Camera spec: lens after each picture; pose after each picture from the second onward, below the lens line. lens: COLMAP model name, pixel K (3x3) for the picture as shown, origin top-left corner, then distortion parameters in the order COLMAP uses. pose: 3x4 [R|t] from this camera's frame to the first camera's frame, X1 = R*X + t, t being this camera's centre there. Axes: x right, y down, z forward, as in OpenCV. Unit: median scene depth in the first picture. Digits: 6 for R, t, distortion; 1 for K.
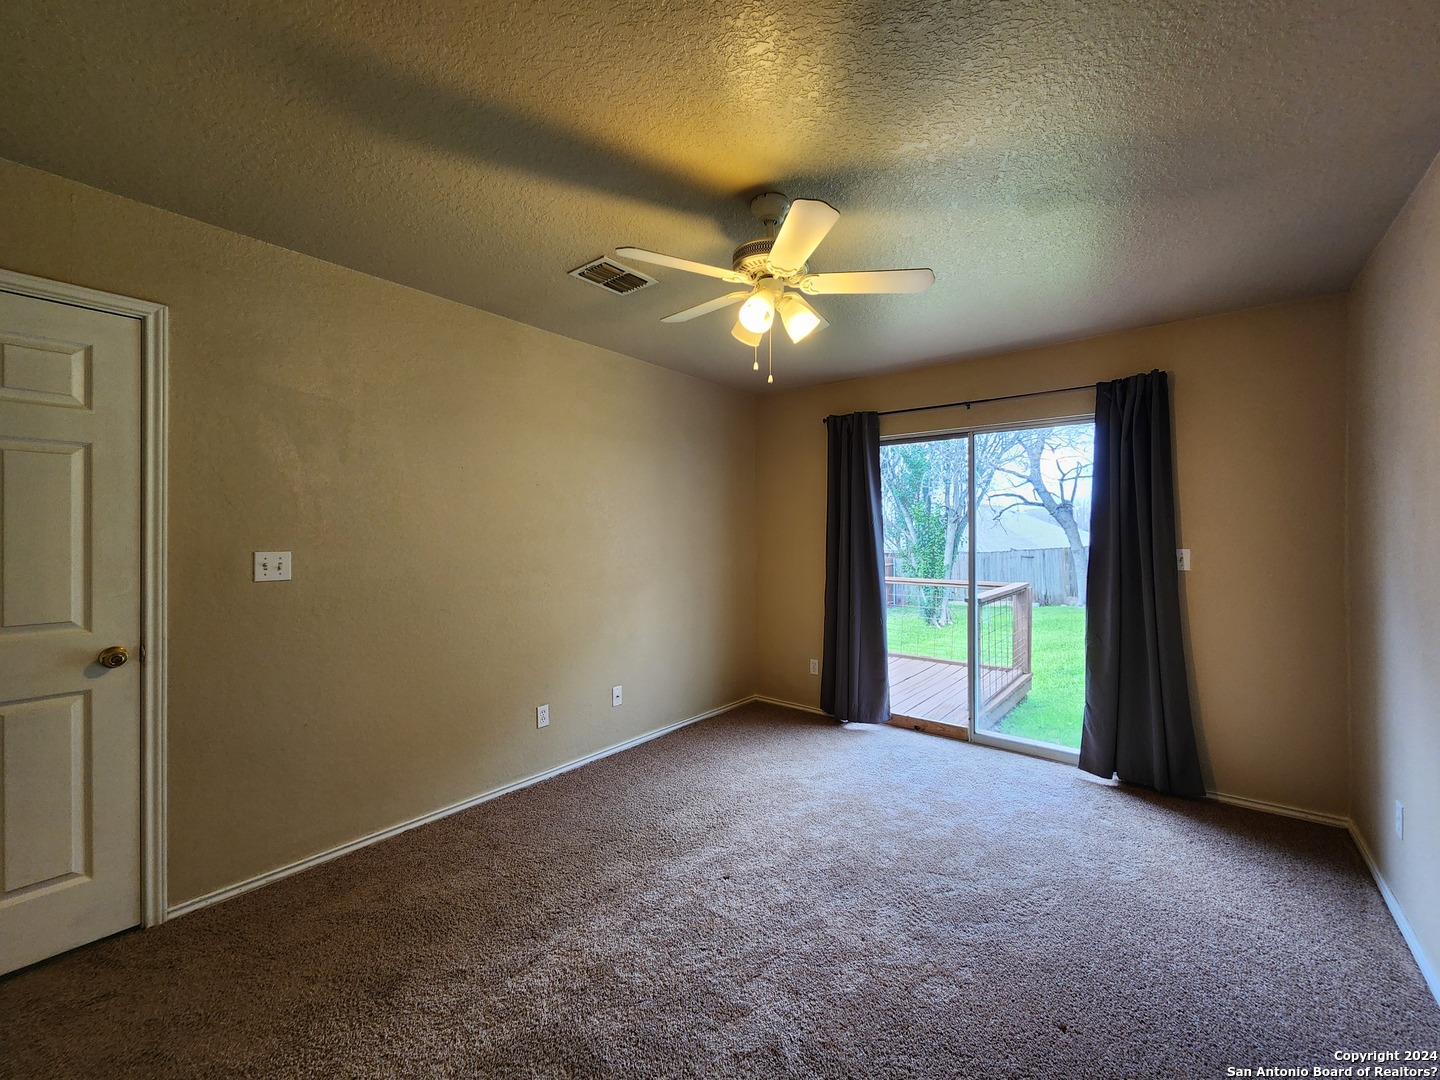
lens RADIAL K [[590.3, 0, 733.0], [0, 590.3, 535.6], [0, 0, 1]] dist [0.012551, -0.004768]
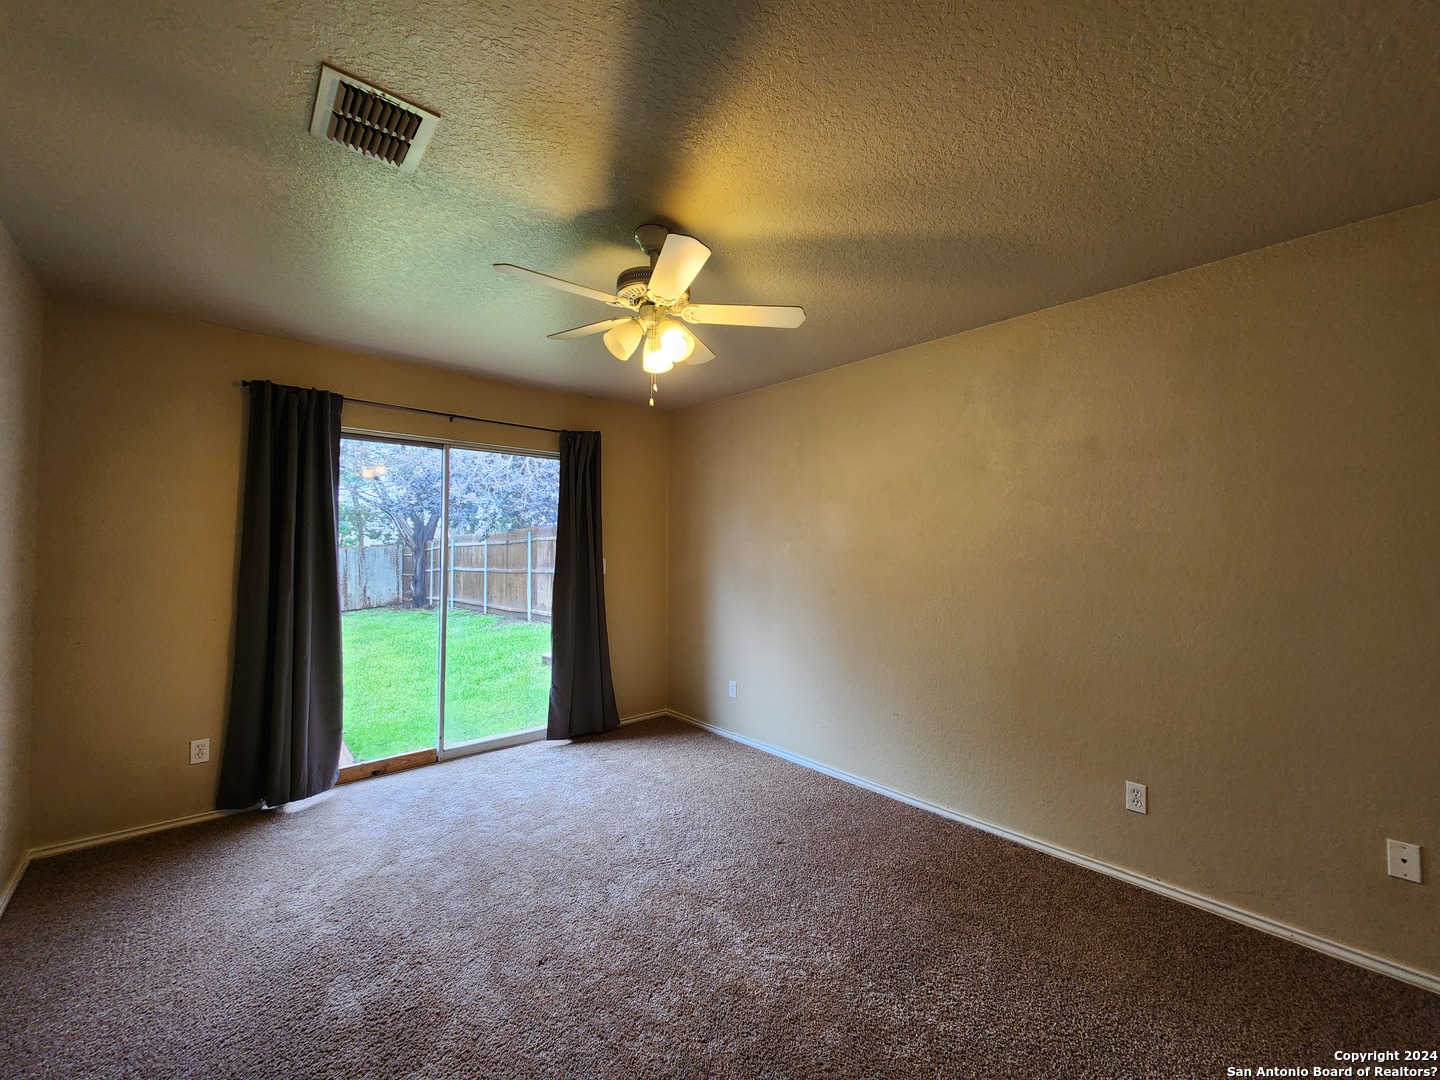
lens RADIAL K [[590.3, 0, 733.0], [0, 590.3, 535.6], [0, 0, 1]] dist [0.012551, -0.004768]
pose [[0.167077, 0.018610, 0.985768, -0.564428], [-0.003468, 0.999827, -0.018287, -0.008019], [-0.985938, -0.000363, 0.167113, 0.419091]]
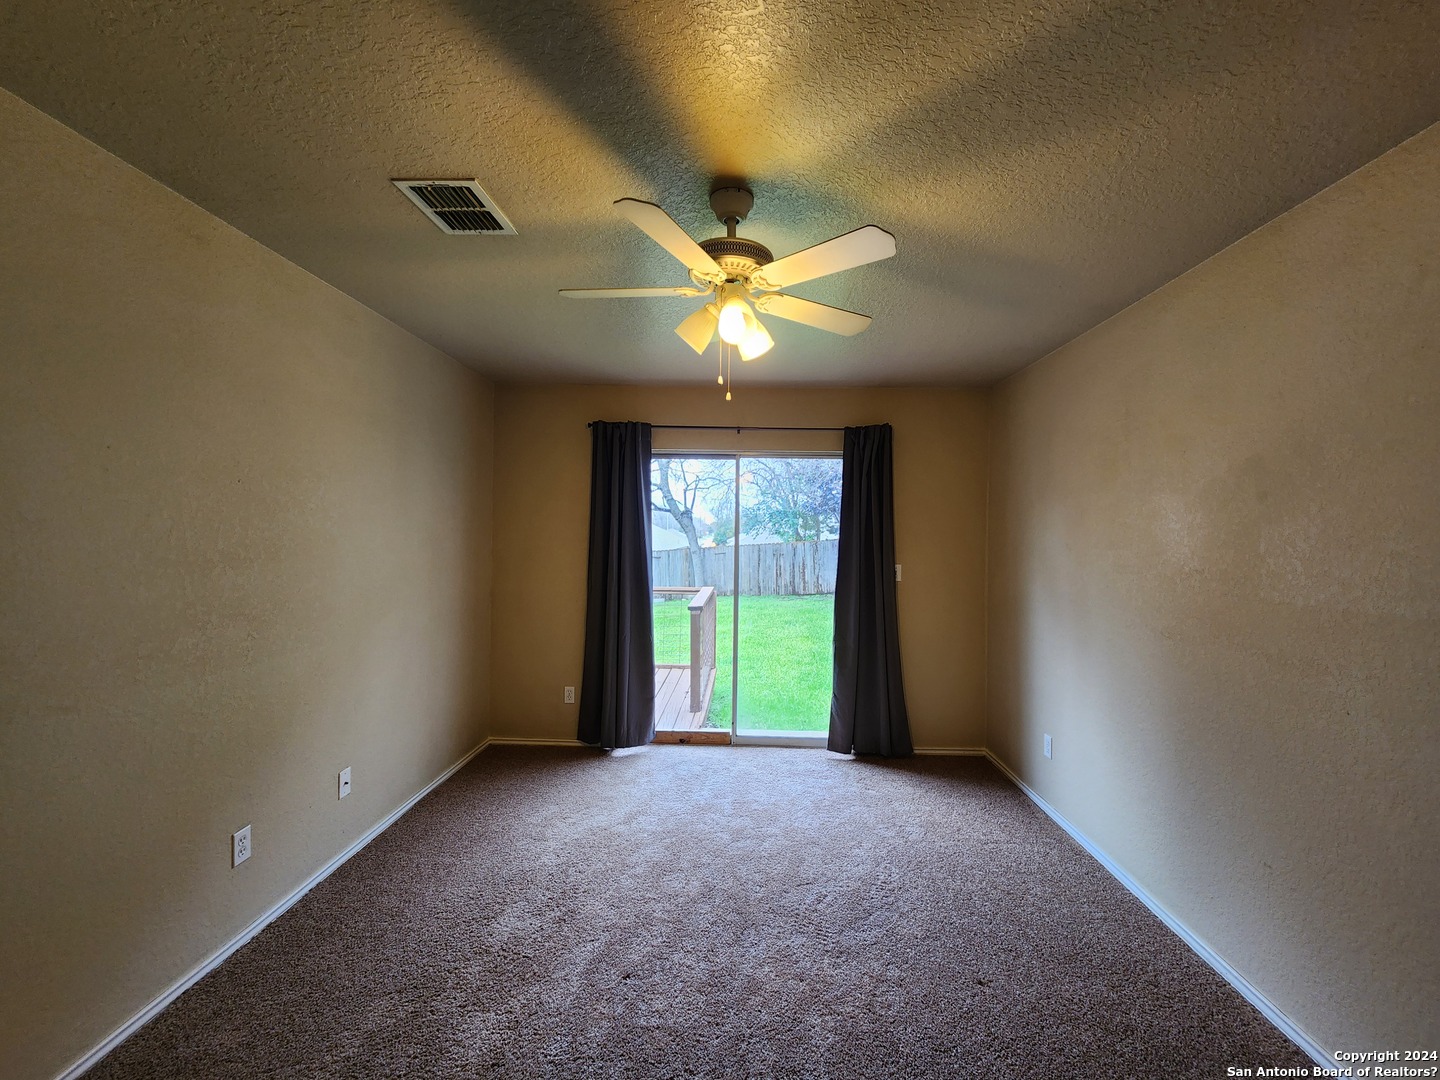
lens RADIAL K [[590.3, 0, 733.0], [0, 590.3, 535.6], [0, 0, 1]] dist [0.012551, -0.004768]
pose [[0.800192, 0.009700, 0.599666, -0.281493], [-0.011881, 0.999929, -0.000321, -0.033316], [-0.599626, -0.006868, 0.800251, 0.171694]]
